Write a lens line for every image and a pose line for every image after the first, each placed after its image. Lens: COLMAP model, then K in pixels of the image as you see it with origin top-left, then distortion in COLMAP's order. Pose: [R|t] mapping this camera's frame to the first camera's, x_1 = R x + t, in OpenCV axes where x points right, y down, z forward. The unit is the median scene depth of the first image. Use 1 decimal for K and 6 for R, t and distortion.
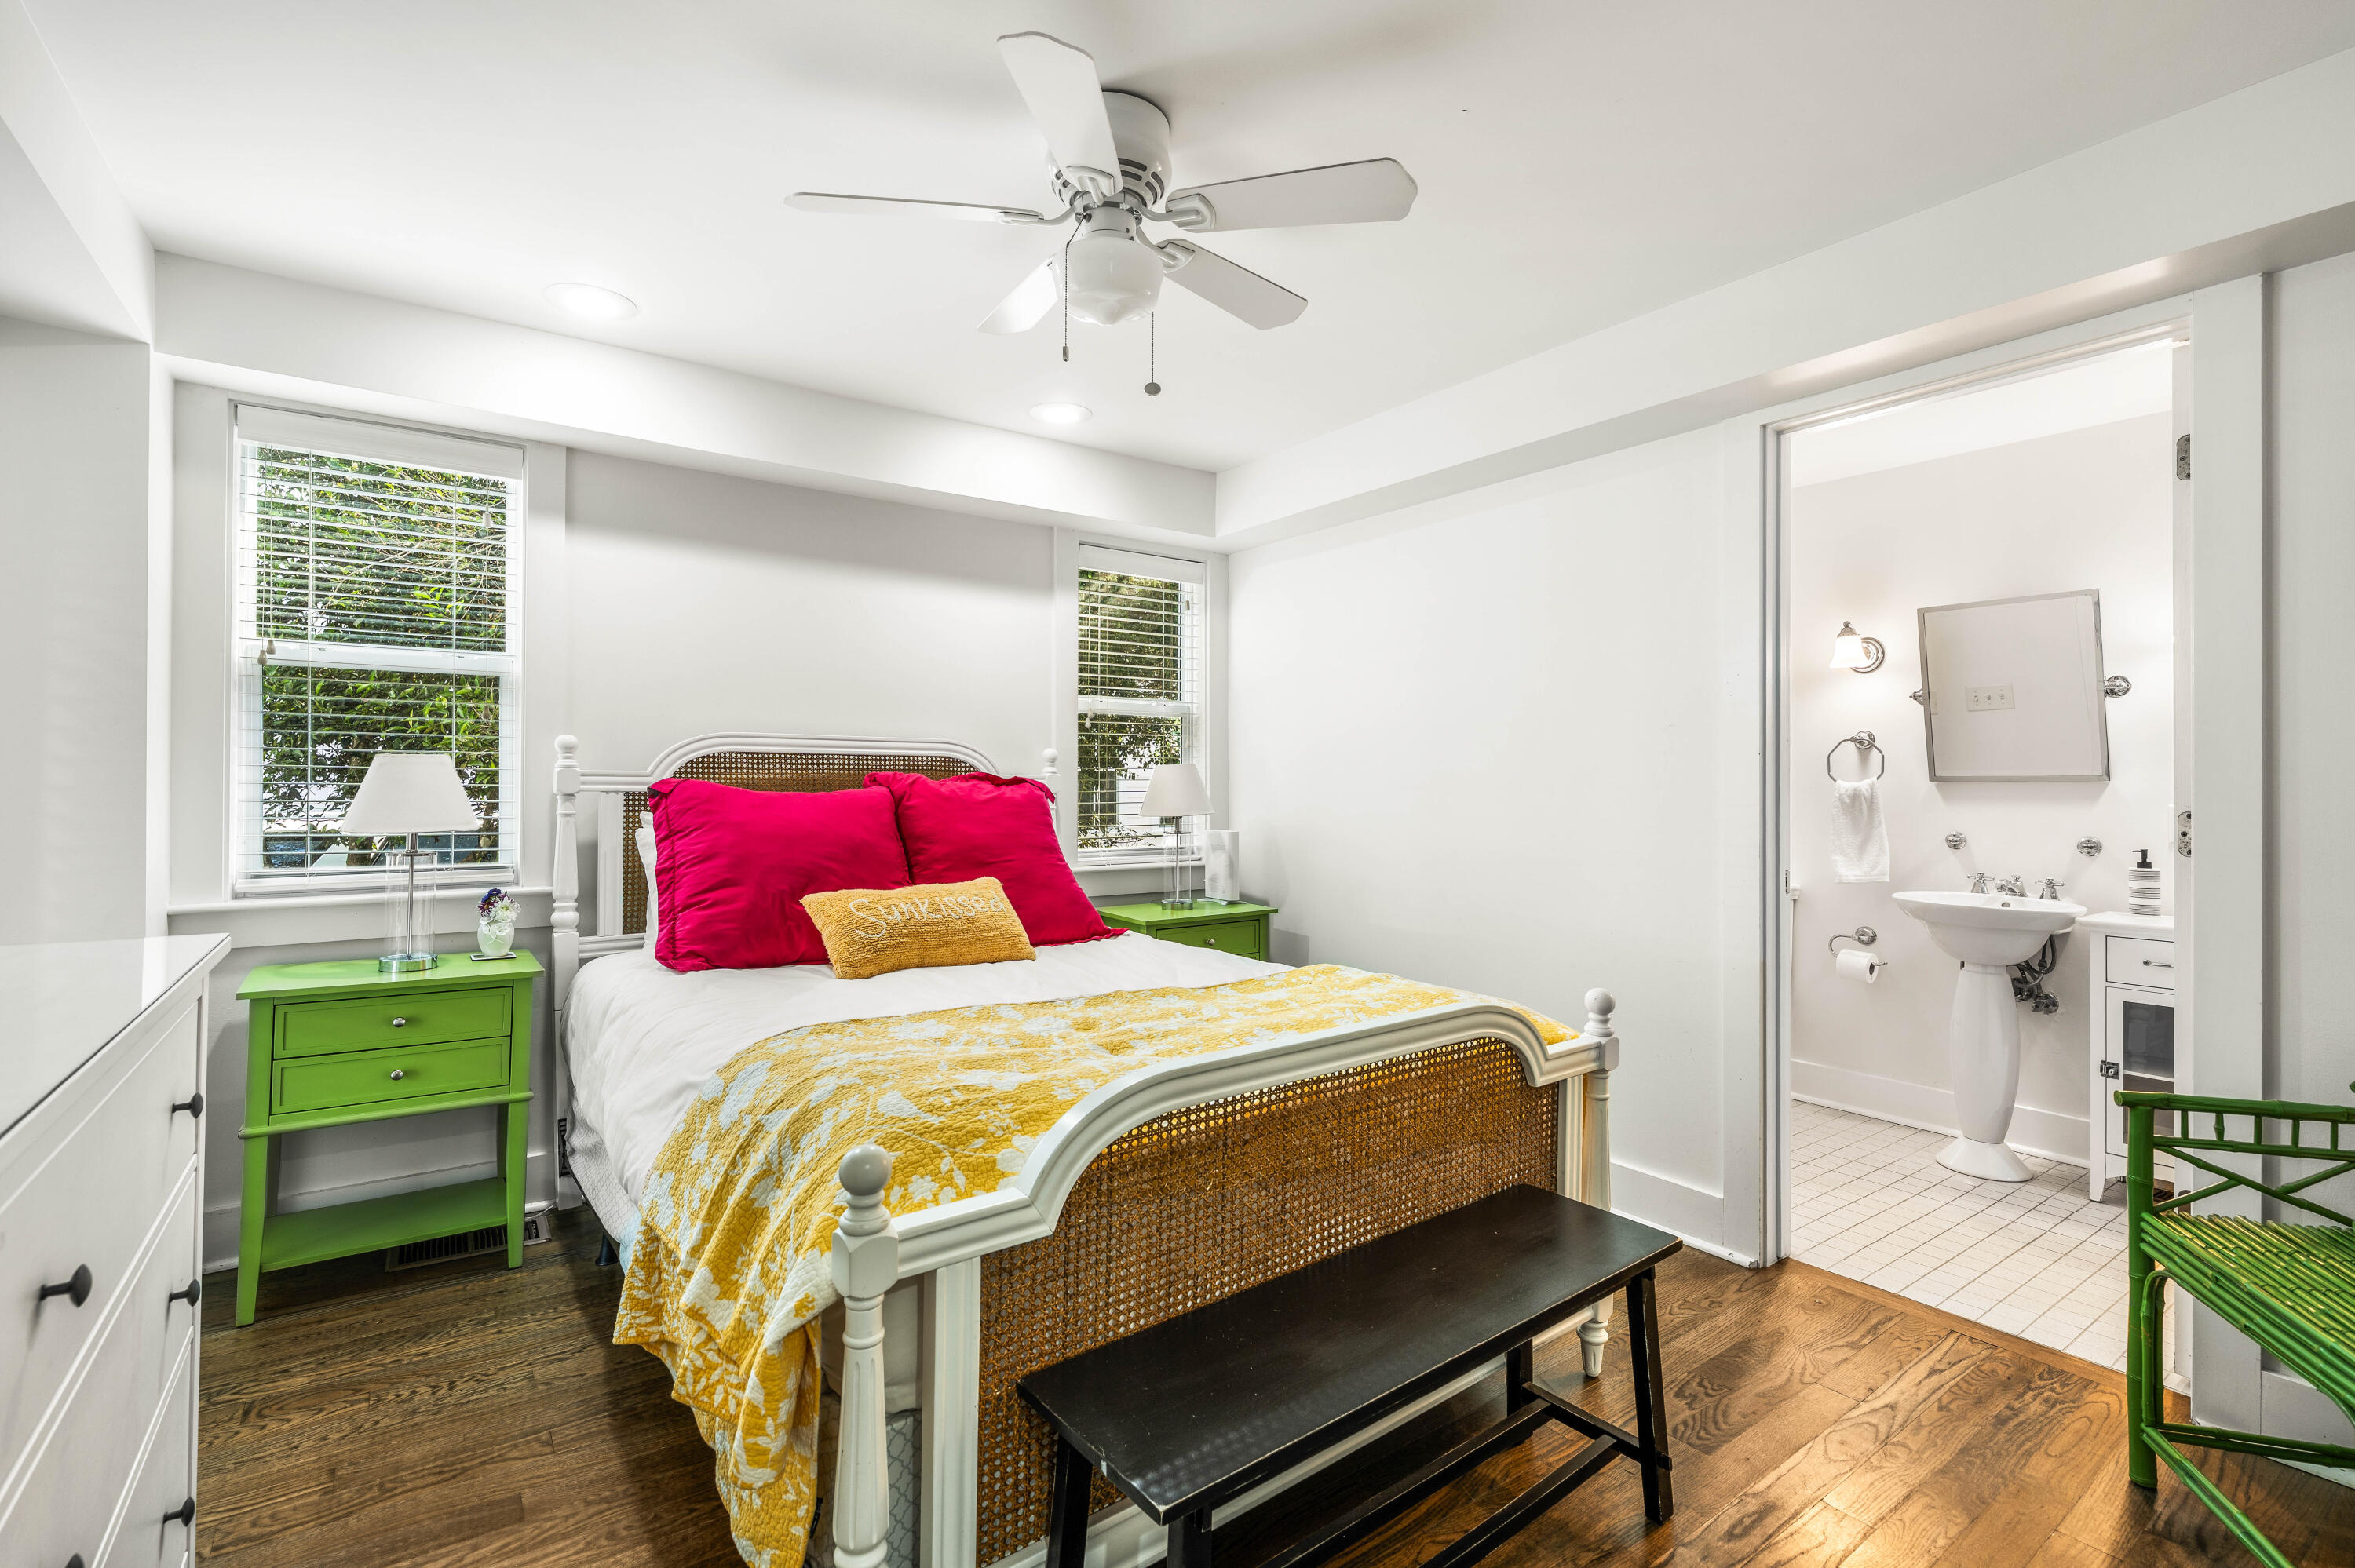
lens RADIAL K [[1092.5, 0, 1149.8], [0, 1092.5, 781.9], [0, 0, 1]] dist [-0.001167, -0.000345]
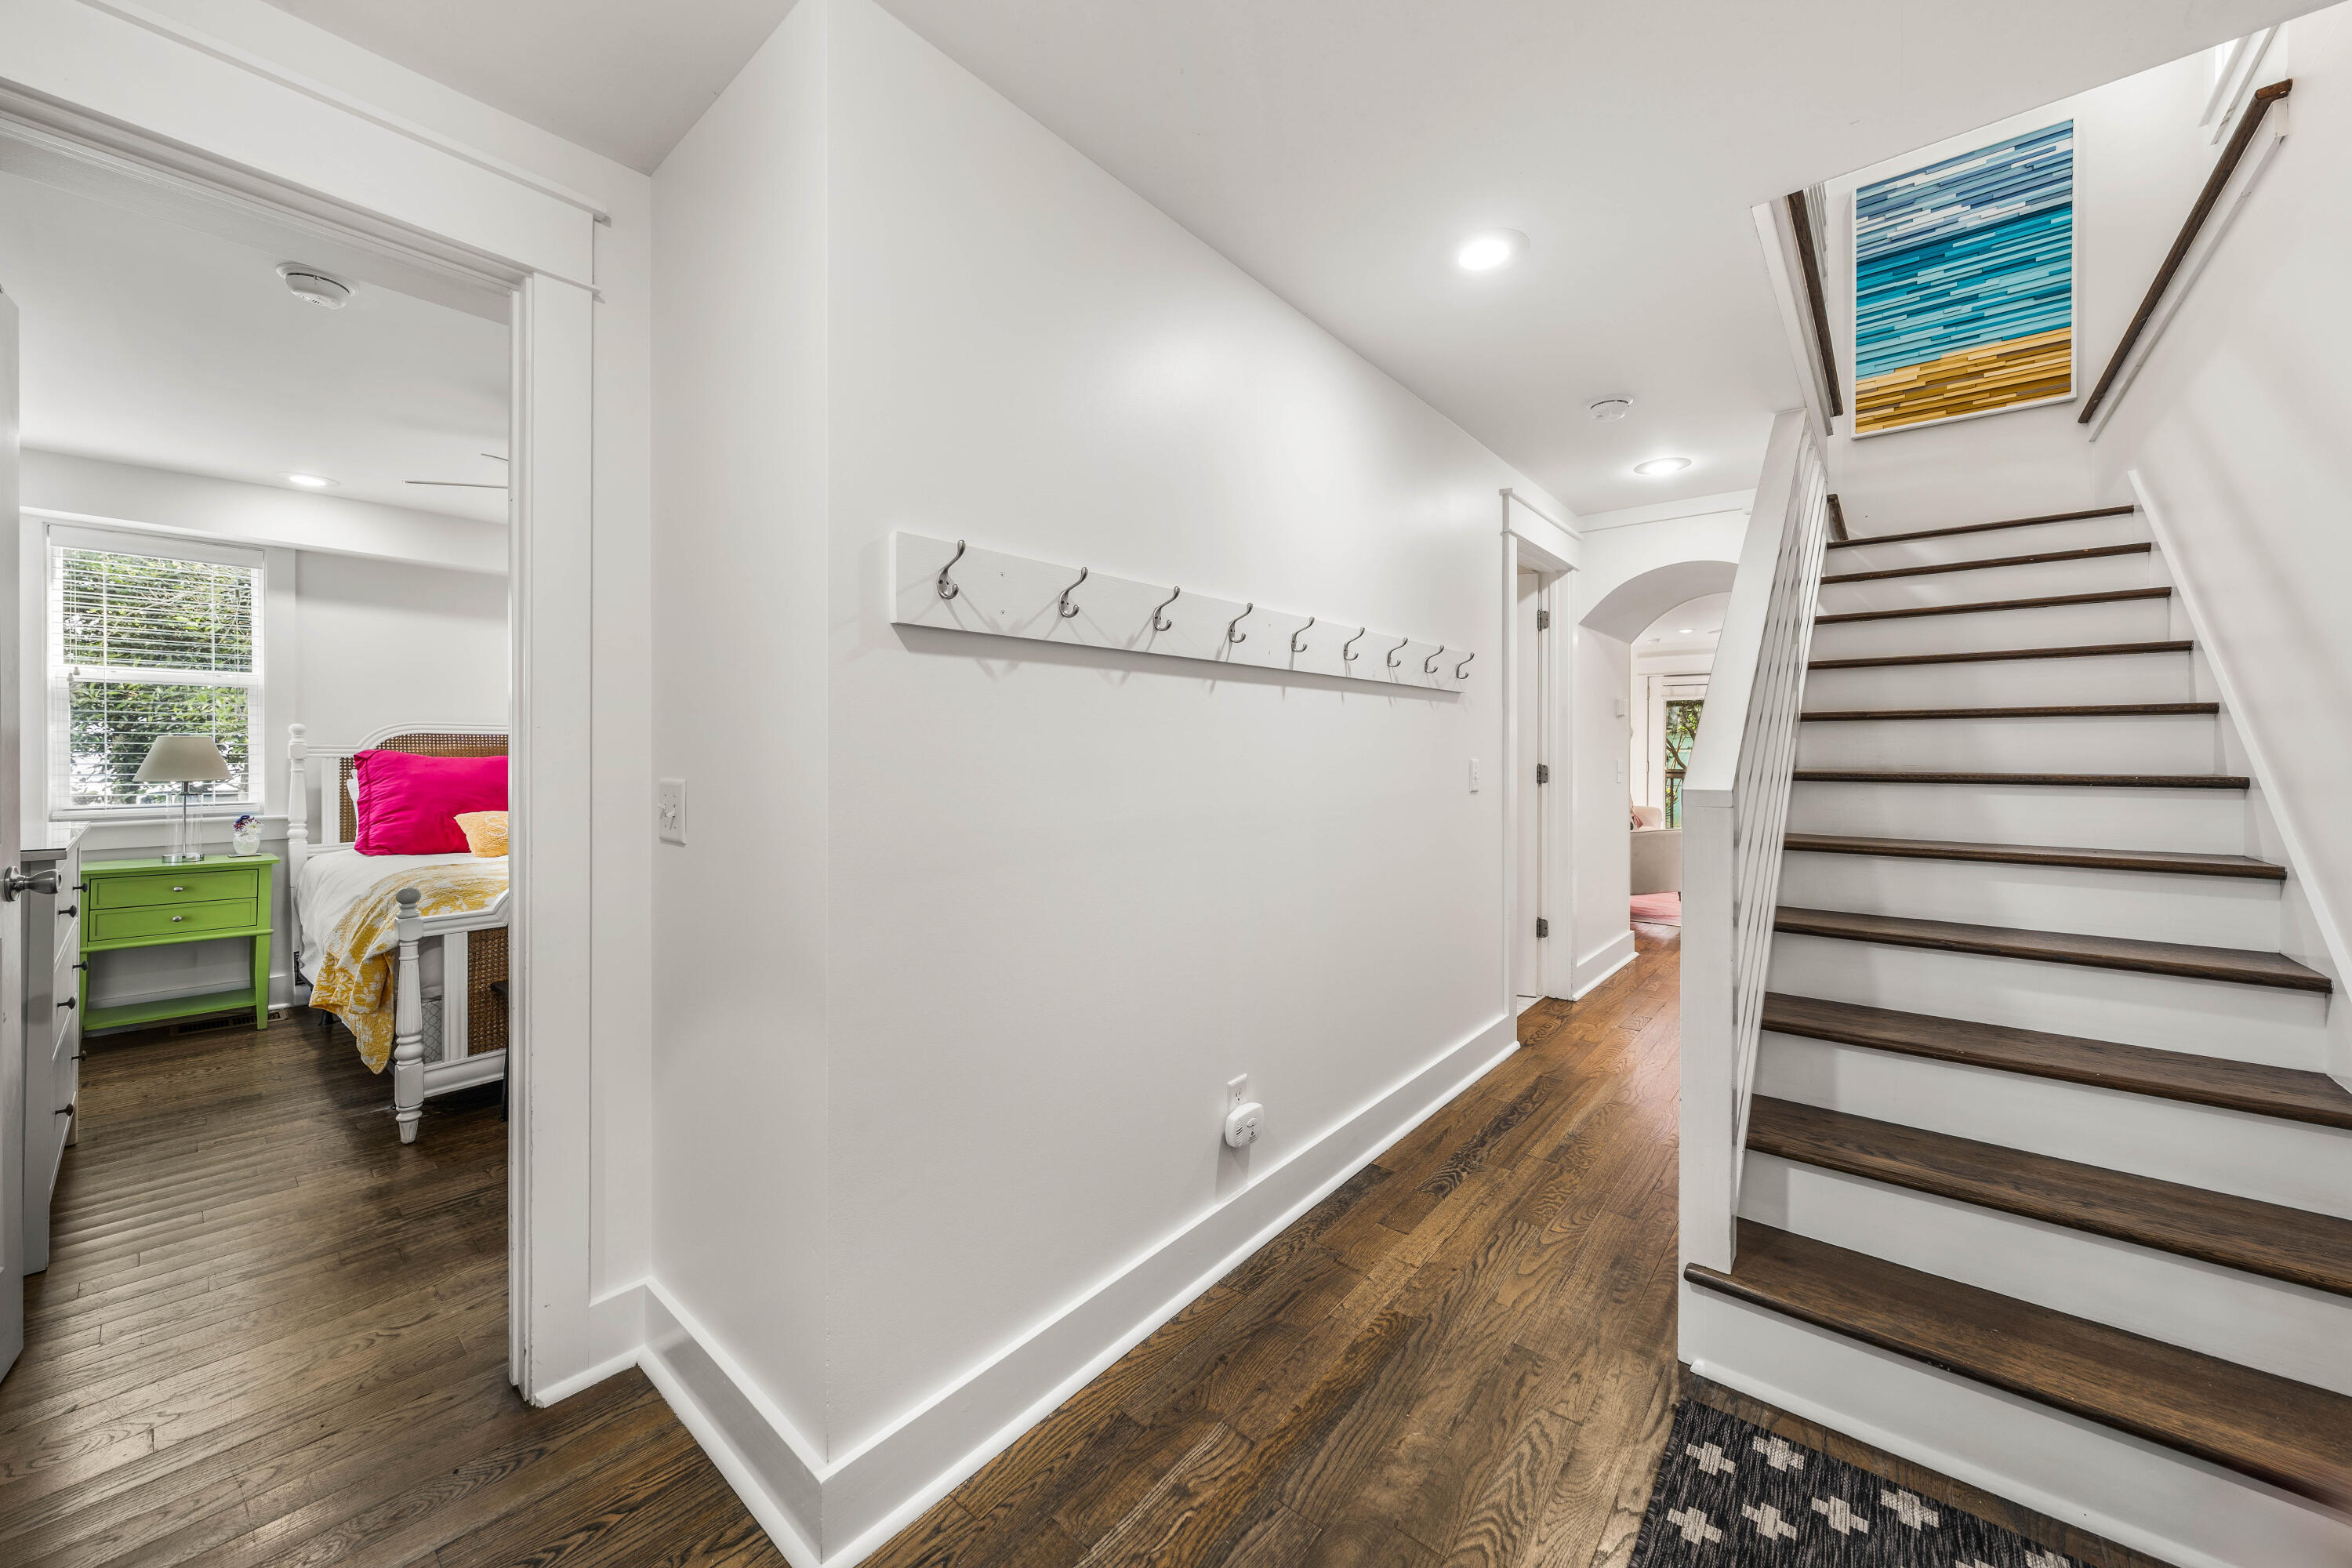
lens RADIAL K [[895.9, 0, 1169.5], [0, 895.9, 764.2], [0, 0, 1]] dist [-0.000613, 0.000174]
pose [[0.967842, -0.003004, 0.251539, 0.453803], [-0.000466, 0.999906, 0.013733, -0.000564], [-0.251557, -0.013409, 0.967750, -0.728298]]
